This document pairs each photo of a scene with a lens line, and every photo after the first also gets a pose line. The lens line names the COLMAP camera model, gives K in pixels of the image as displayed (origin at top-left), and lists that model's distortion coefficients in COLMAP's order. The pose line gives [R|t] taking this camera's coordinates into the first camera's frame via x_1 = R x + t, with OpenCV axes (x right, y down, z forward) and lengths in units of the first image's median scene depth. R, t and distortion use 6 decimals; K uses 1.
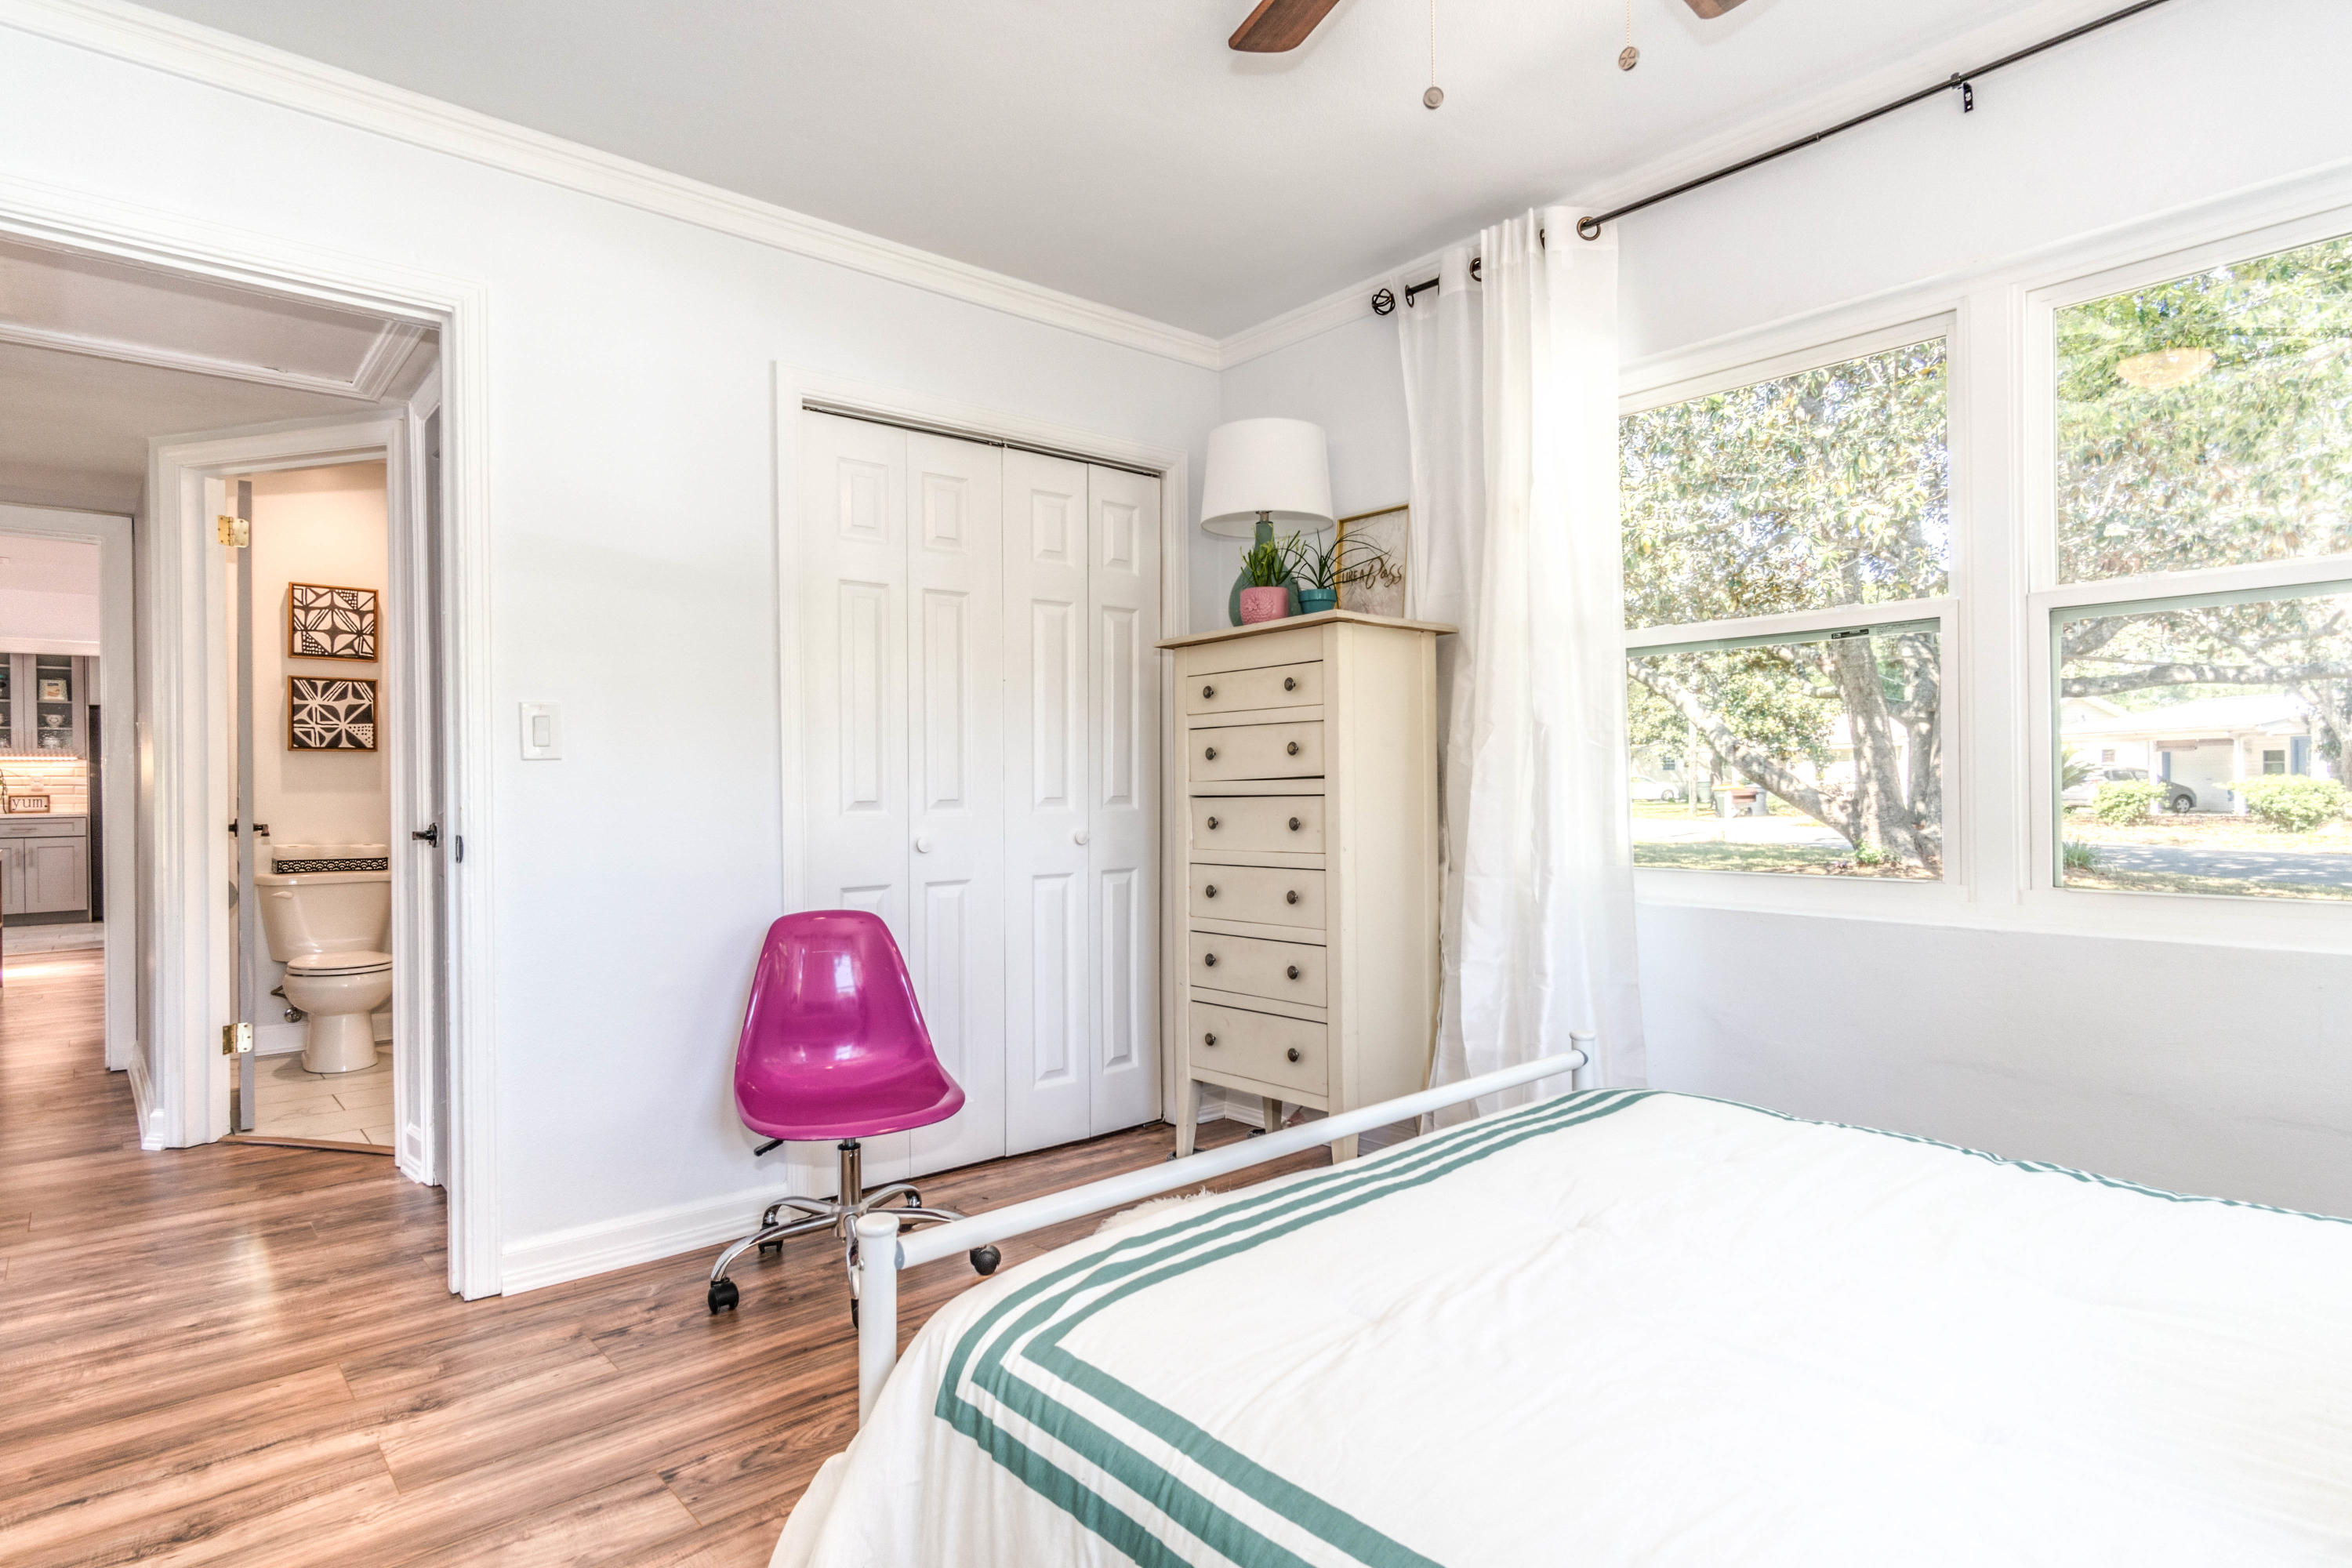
lens RADIAL K [[1235.0, 0, 1171.3], [0, 1235.0, 789.8], [0, 0, 1]] dist [0.002842, 0.004127]
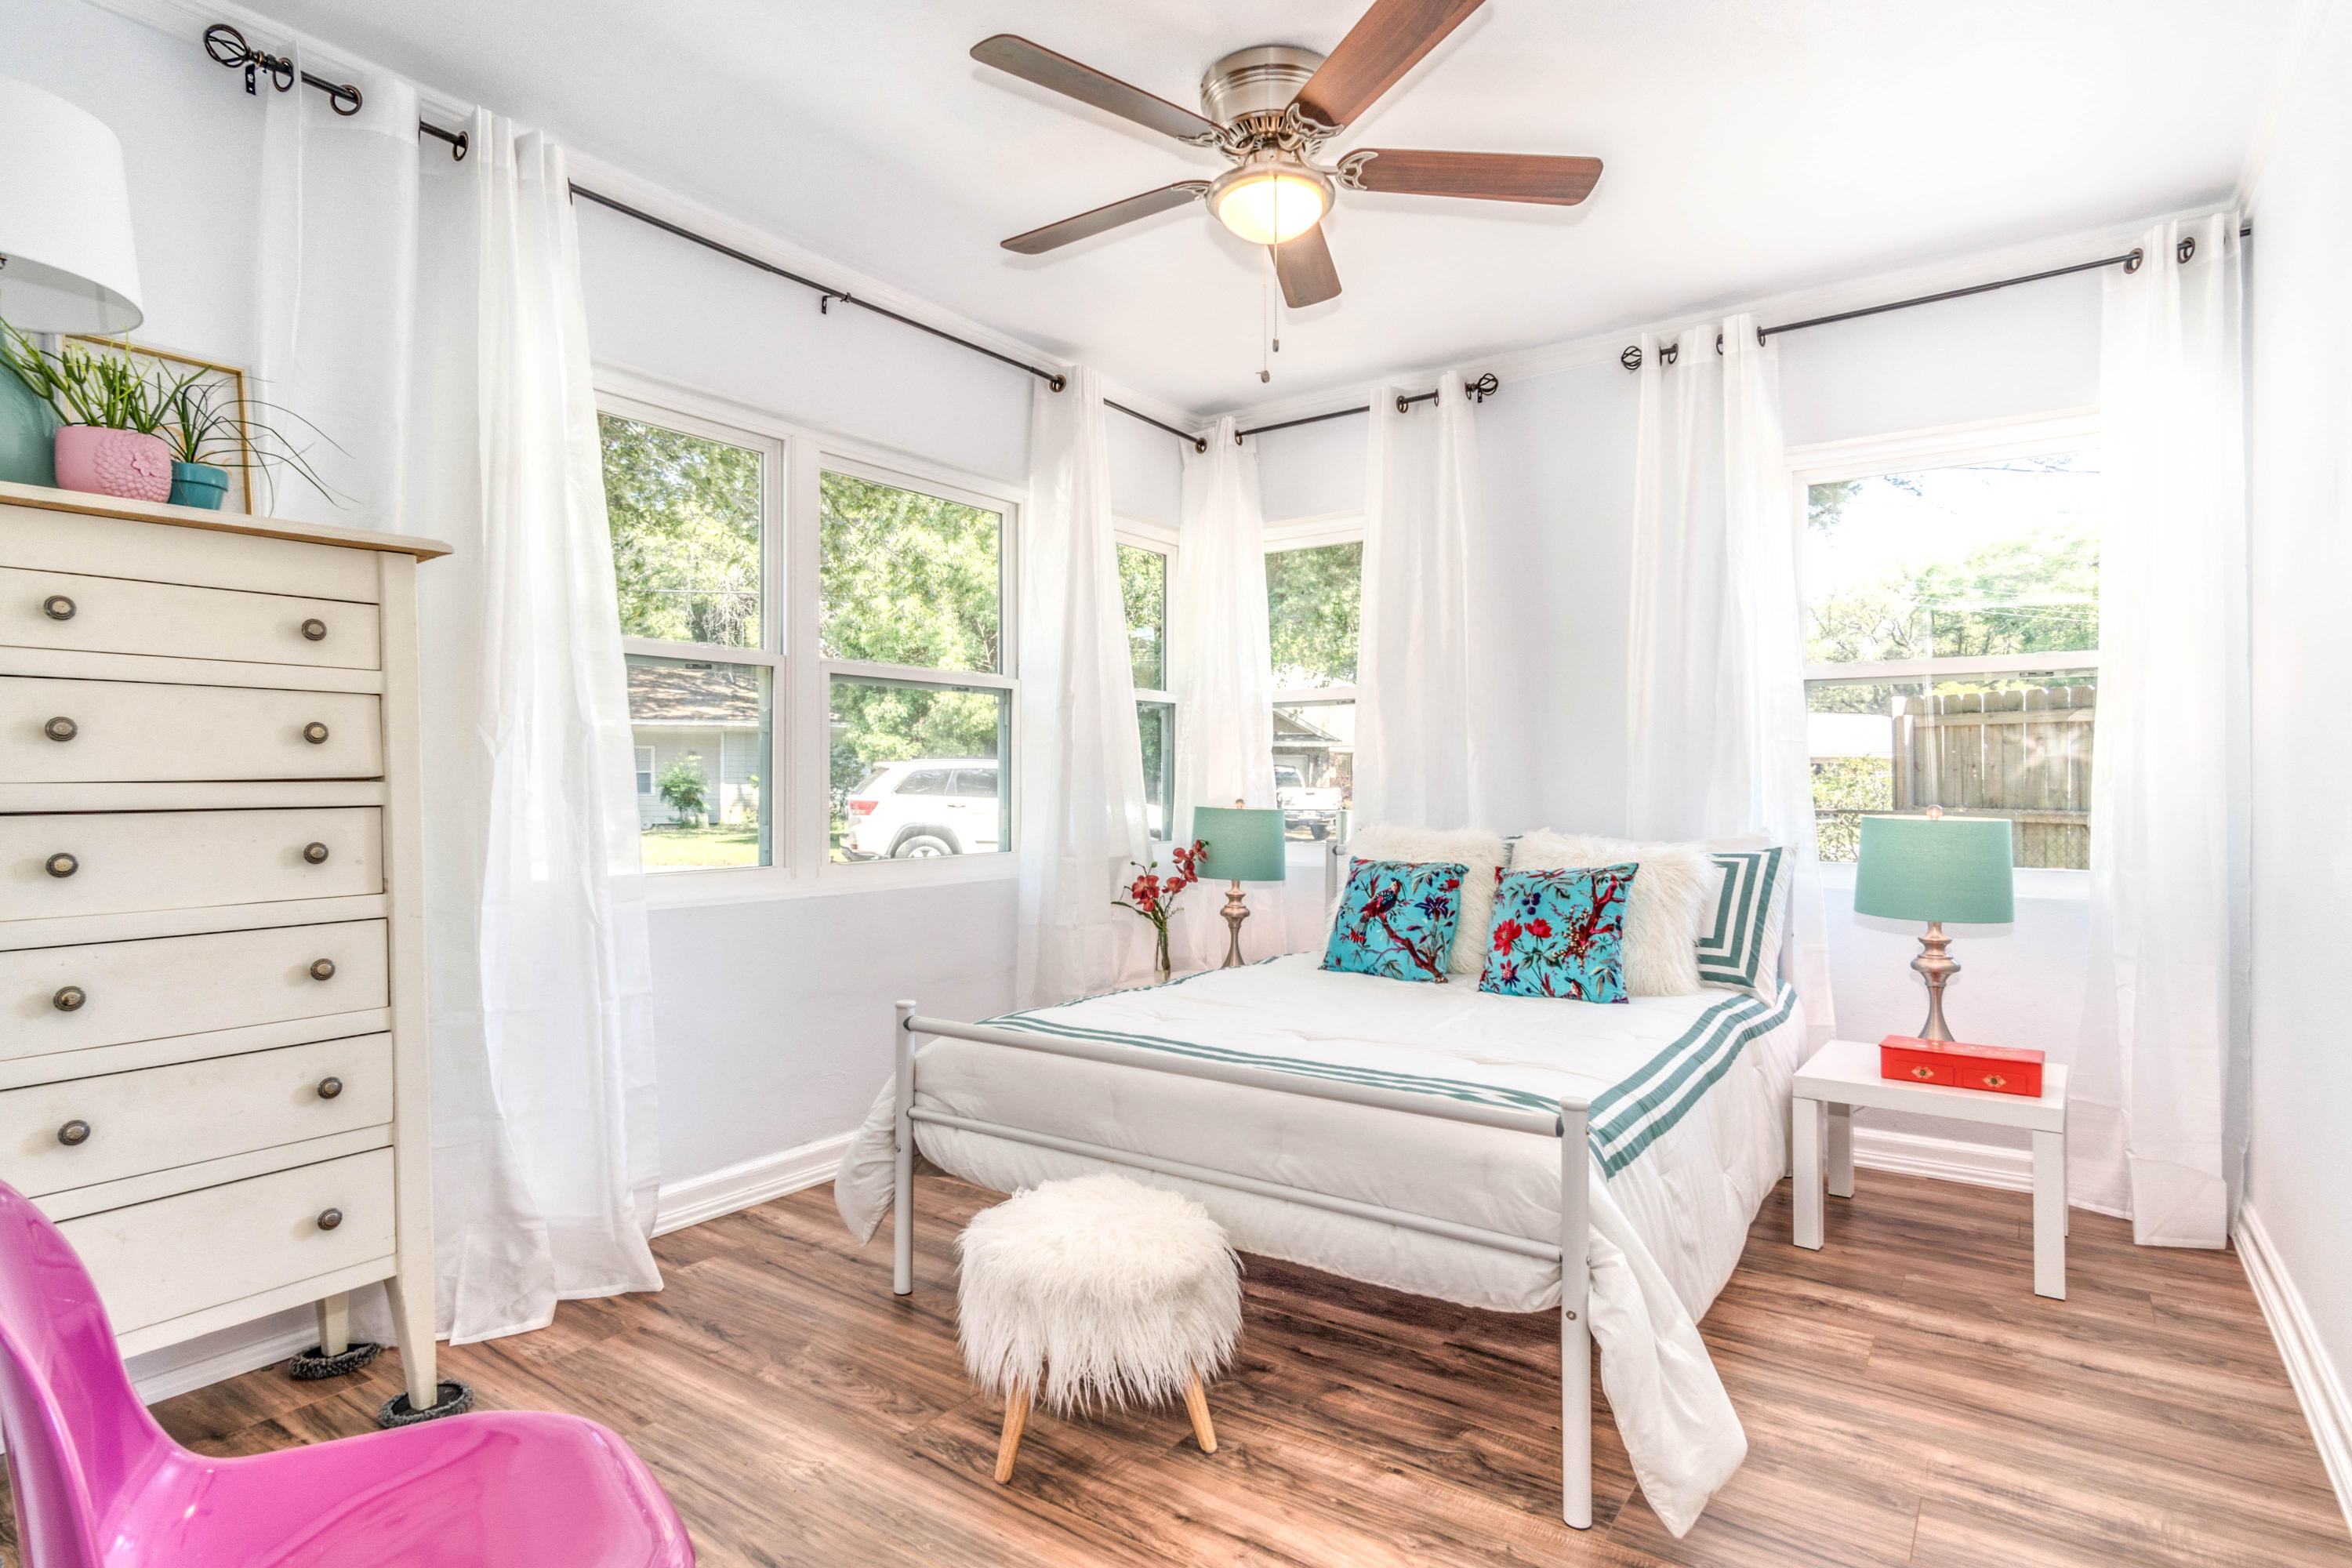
lens RADIAL K [[1235.0, 0, 1200.2], [0, 1235.0, 774.6], [0, 0, 1]] dist [0.002842, 0.004127]
pose [[-0.242537, 0.020588, 0.969924, -0.631114], [0.013632, 0.999748, -0.017812, 0.005024], [-0.970046, 0.008902, -0.242757, 0.723943]]
